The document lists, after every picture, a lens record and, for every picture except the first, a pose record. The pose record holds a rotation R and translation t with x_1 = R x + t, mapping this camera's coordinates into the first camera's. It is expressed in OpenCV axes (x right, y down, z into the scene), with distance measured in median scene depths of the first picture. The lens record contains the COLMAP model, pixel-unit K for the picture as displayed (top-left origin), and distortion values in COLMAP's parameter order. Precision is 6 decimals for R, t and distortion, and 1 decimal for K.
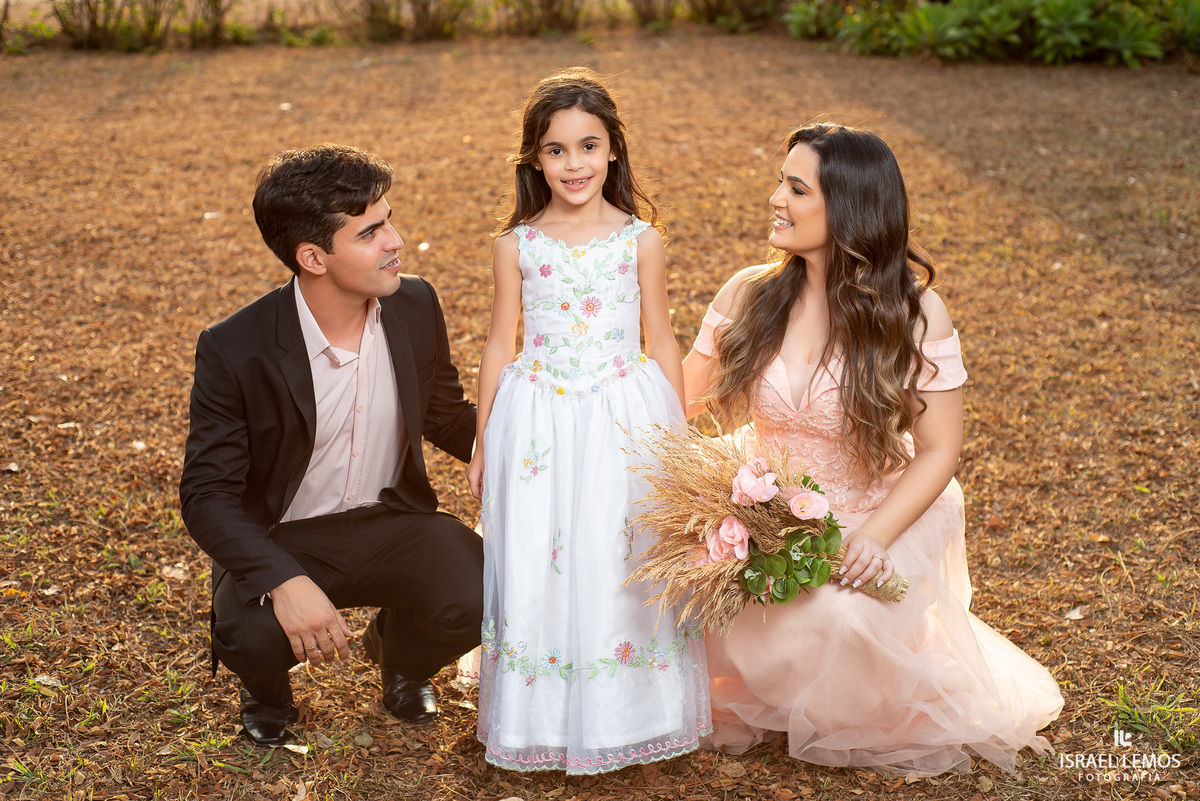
lens RADIAL K [[1743.1, 0, 600.0], [0, 1743.1, 400.5], [0, 0, 1]] dist [-0.019917, -0.024135]
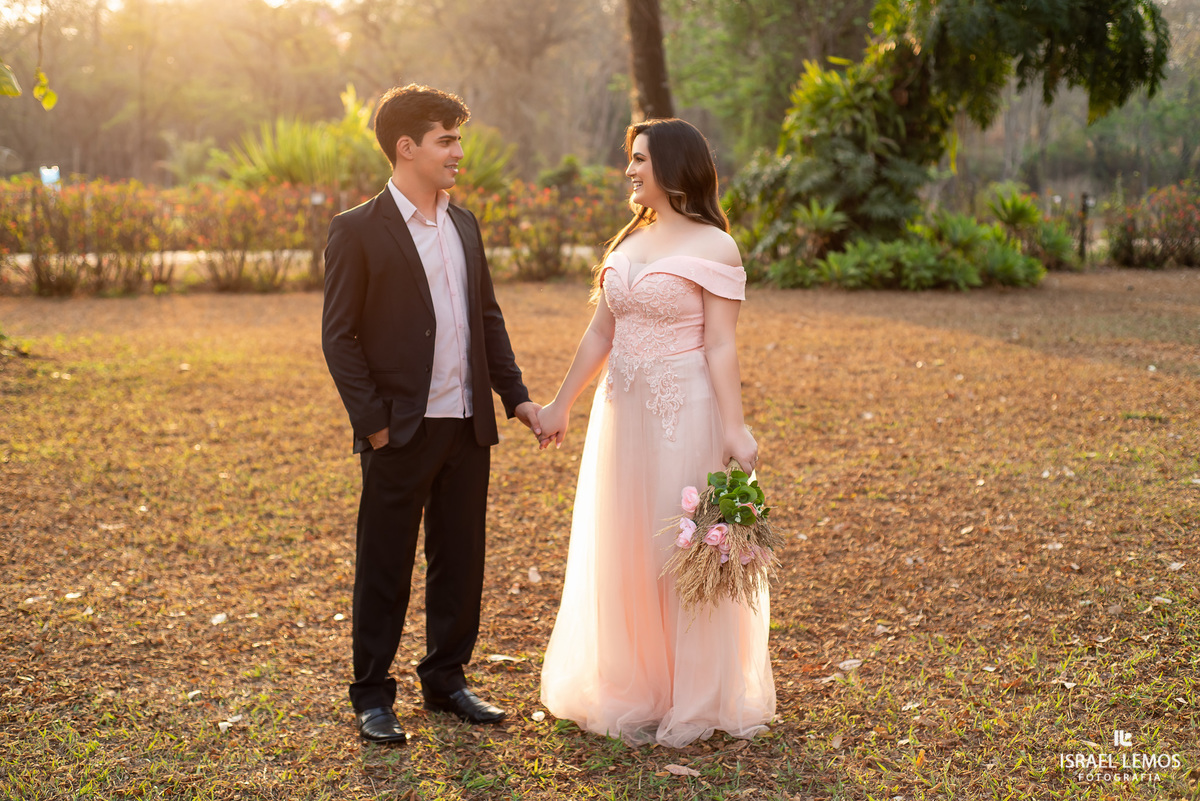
lens RADIAL K [[1853.6, 0, 540.2], [0, 1853.6, 400.3], [0, 0, 1]] dist [0.001654, -0.017887]
pose [[0.987544, -0.014833, 0.156641, -0.573117], [0.040696, 0.985749, -0.163223, 0.277893], [-0.151987, 0.167565, 0.974075, -0.951115]]
